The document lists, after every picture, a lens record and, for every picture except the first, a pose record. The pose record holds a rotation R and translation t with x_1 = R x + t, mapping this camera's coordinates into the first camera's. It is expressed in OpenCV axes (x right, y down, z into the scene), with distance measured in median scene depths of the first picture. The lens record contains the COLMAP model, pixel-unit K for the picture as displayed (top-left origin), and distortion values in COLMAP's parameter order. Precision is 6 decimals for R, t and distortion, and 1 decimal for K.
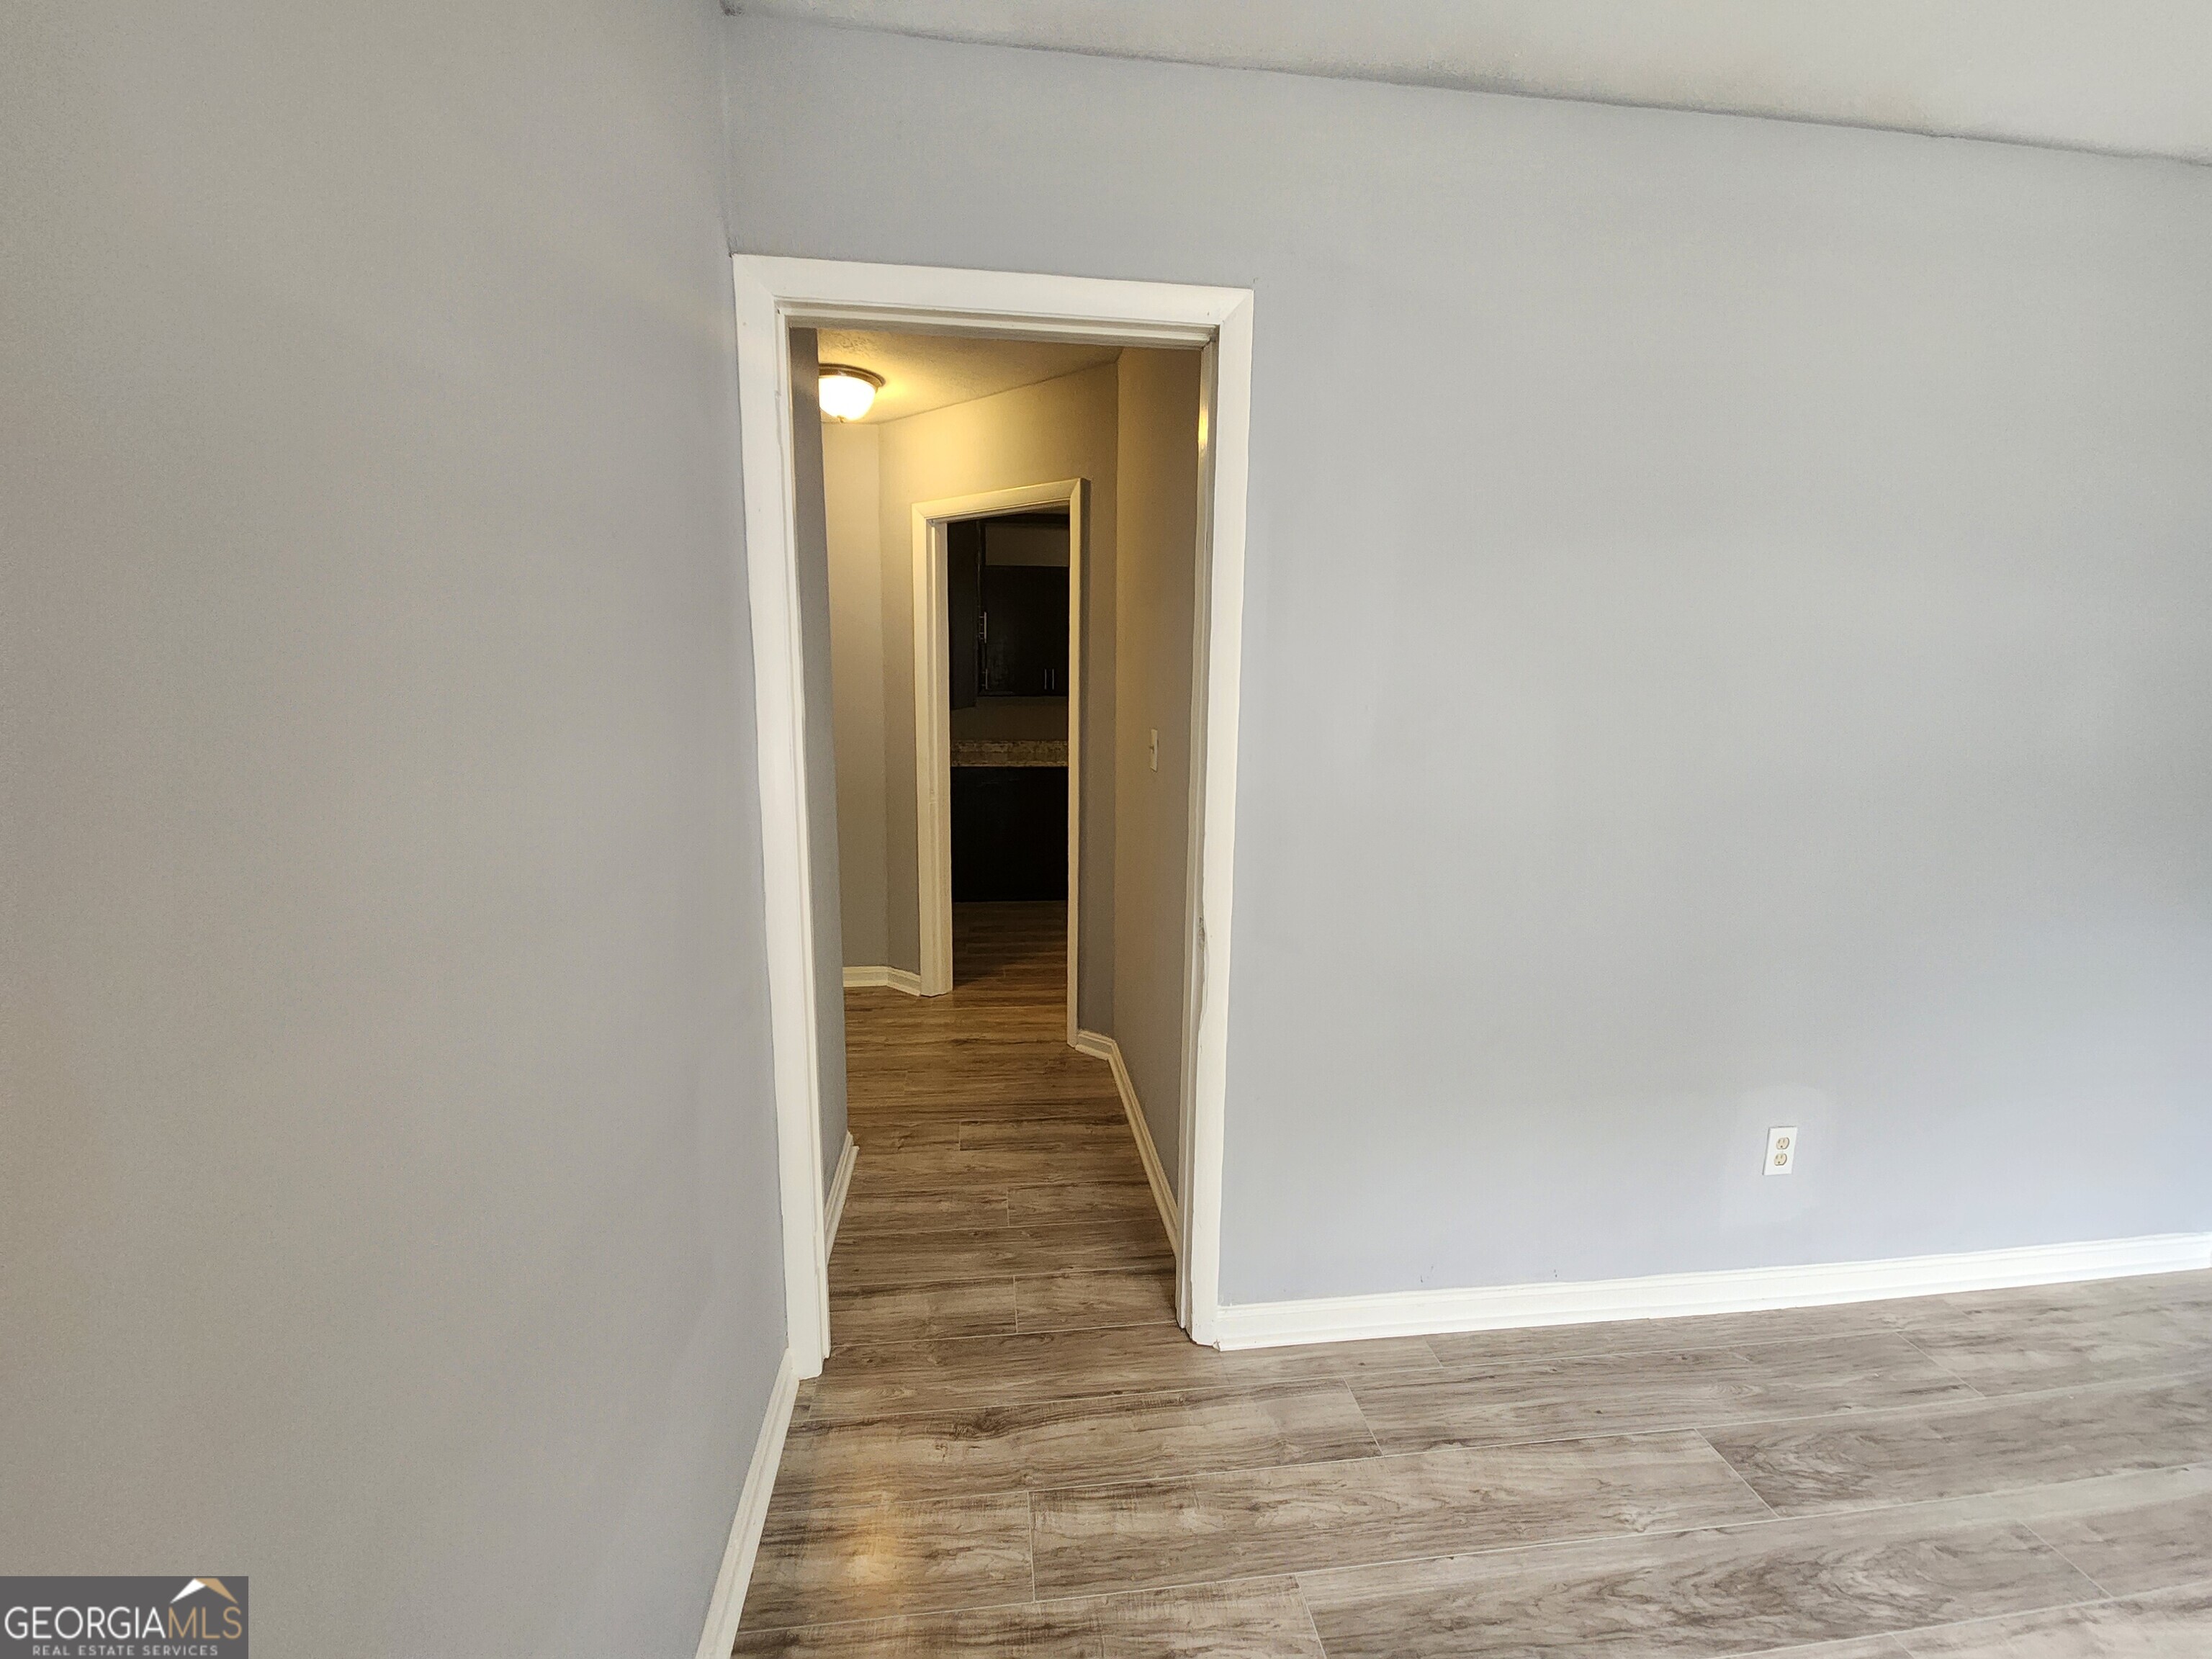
lens RADIAL K [[900.5, 0, 1097.0], [0, 900.5, 824.8], [0, 0, 1]] dist [-0.000768, -0.000147]
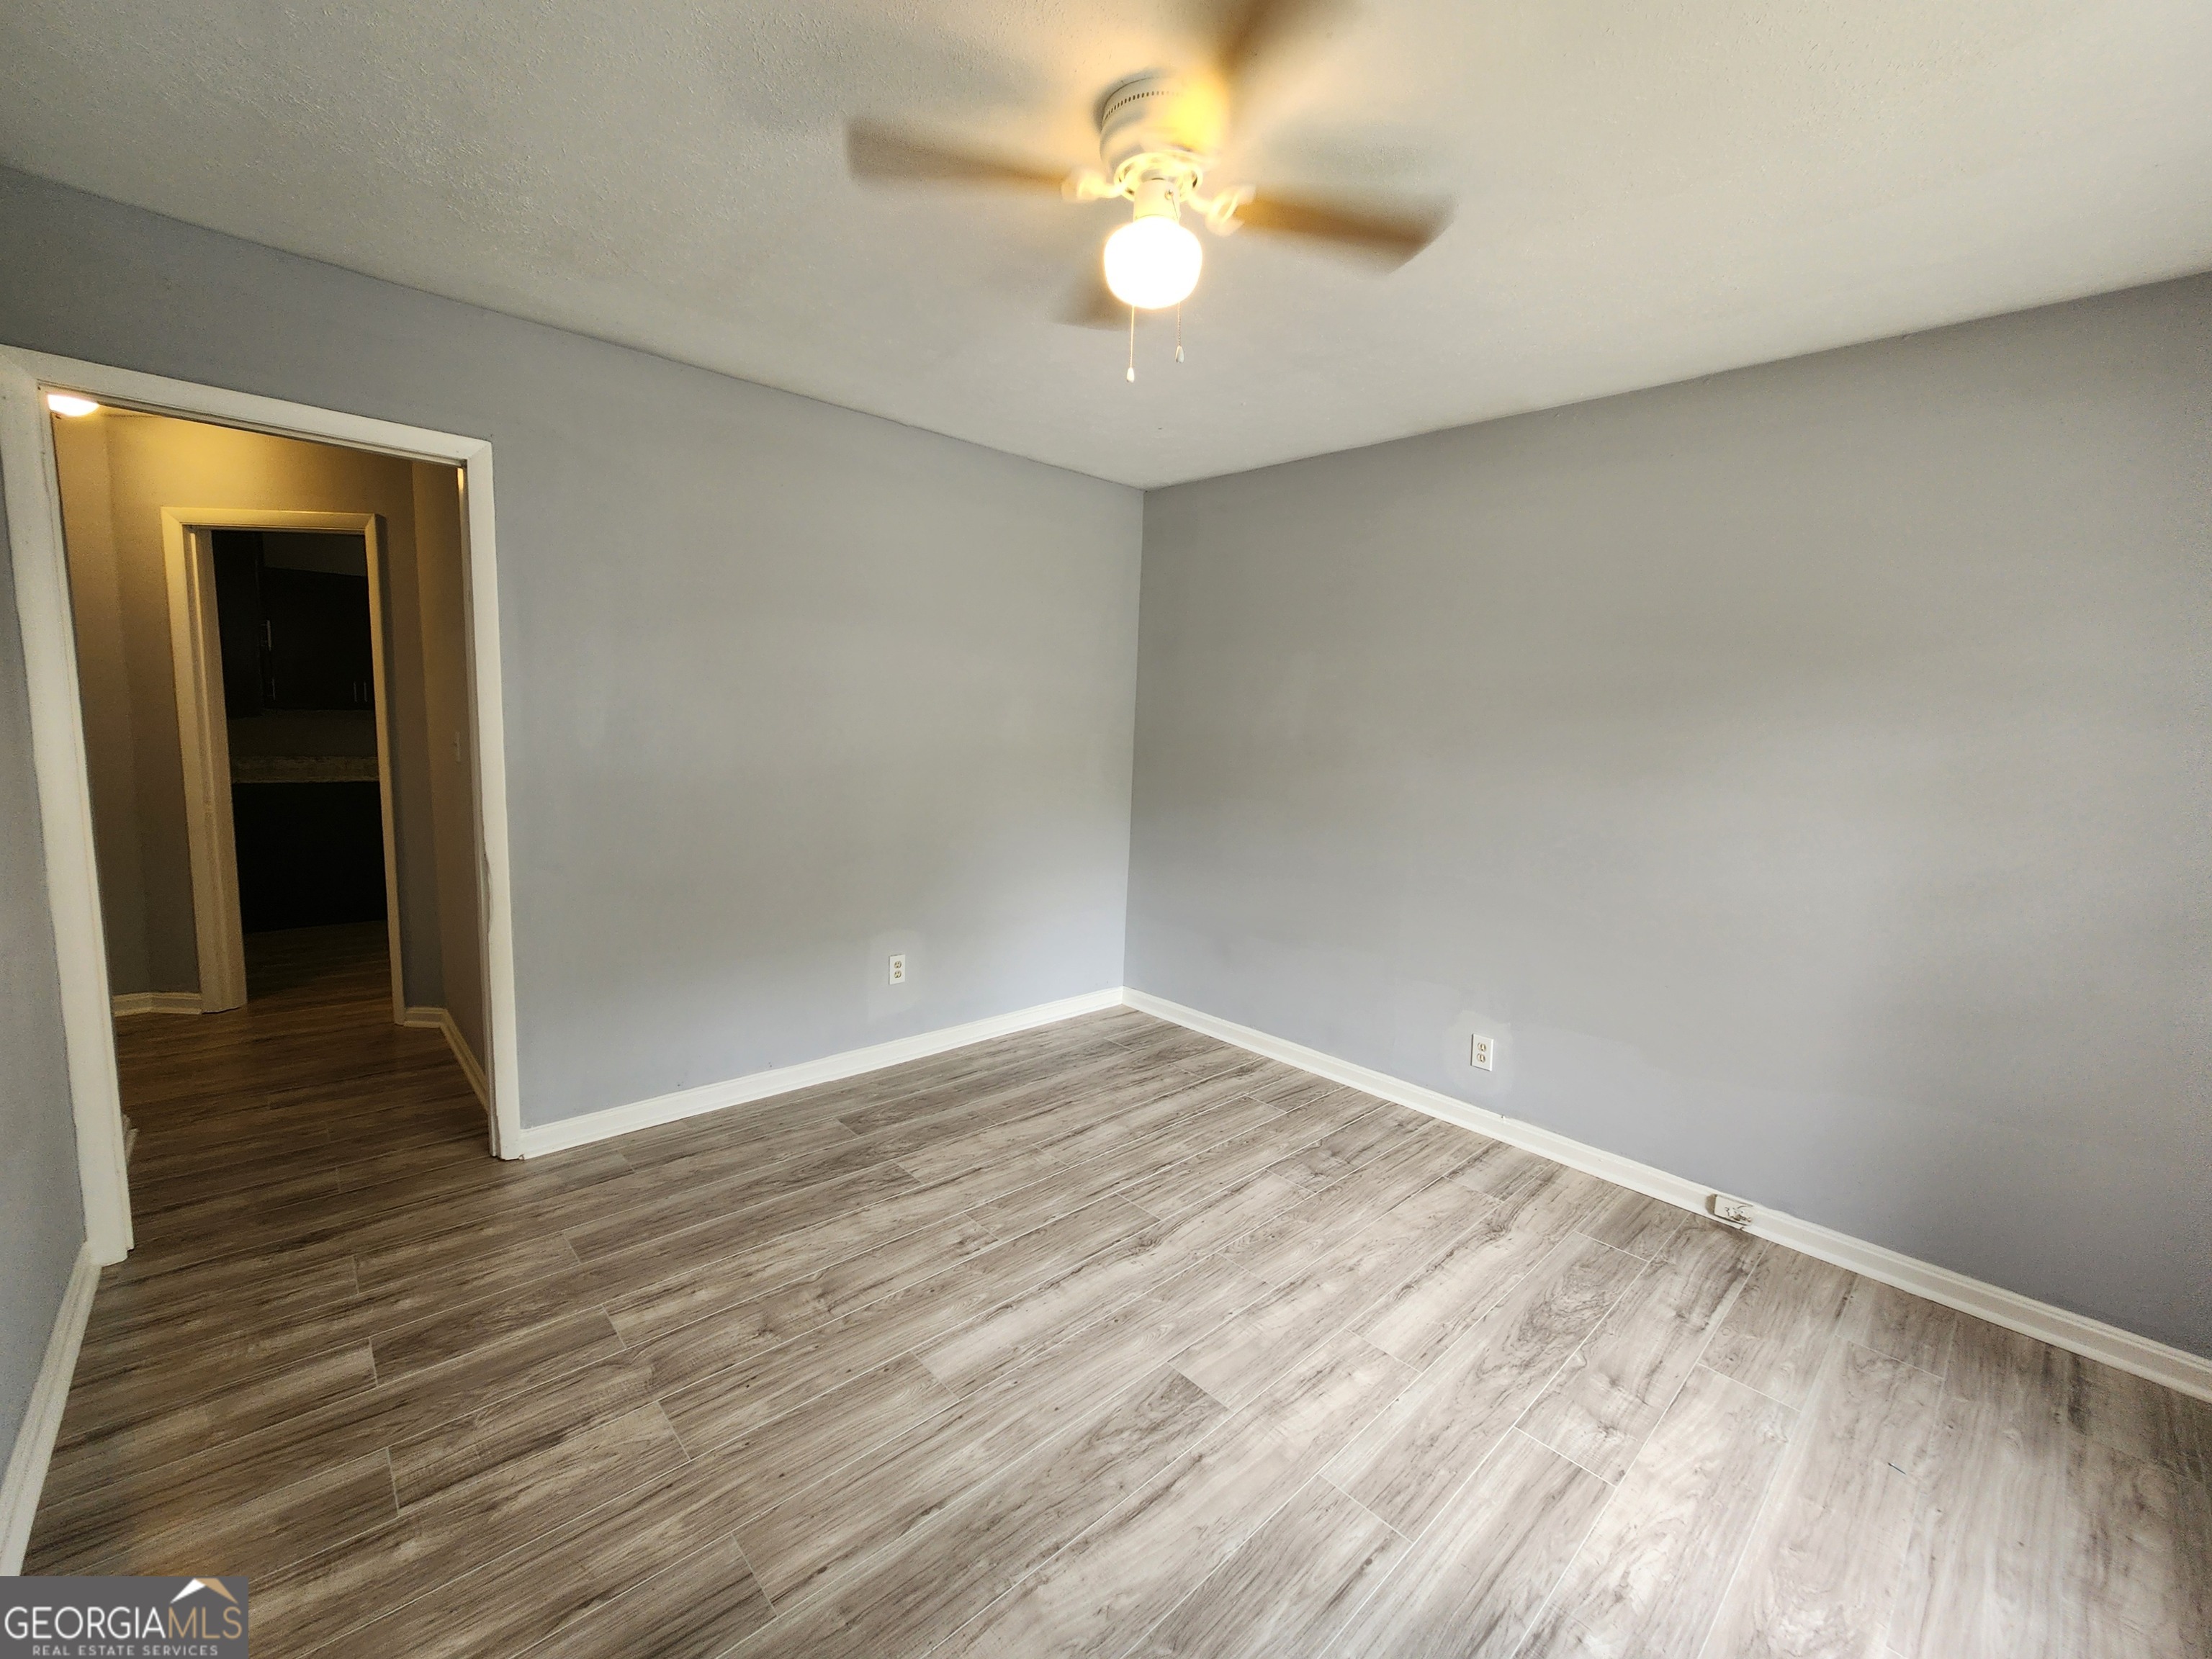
lens RADIAL K [[900.5, 0, 1097.0], [0, 900.5, 824.8], [0, 0, 1]] dist [-0.000768, -0.000147]
pose [[0.815253, -0.052056, 0.576761, 0.076696], [0.068818, 0.997603, -0.007236, 0.119786], [-0.575002, 0.045591, 0.816881, -0.675216]]
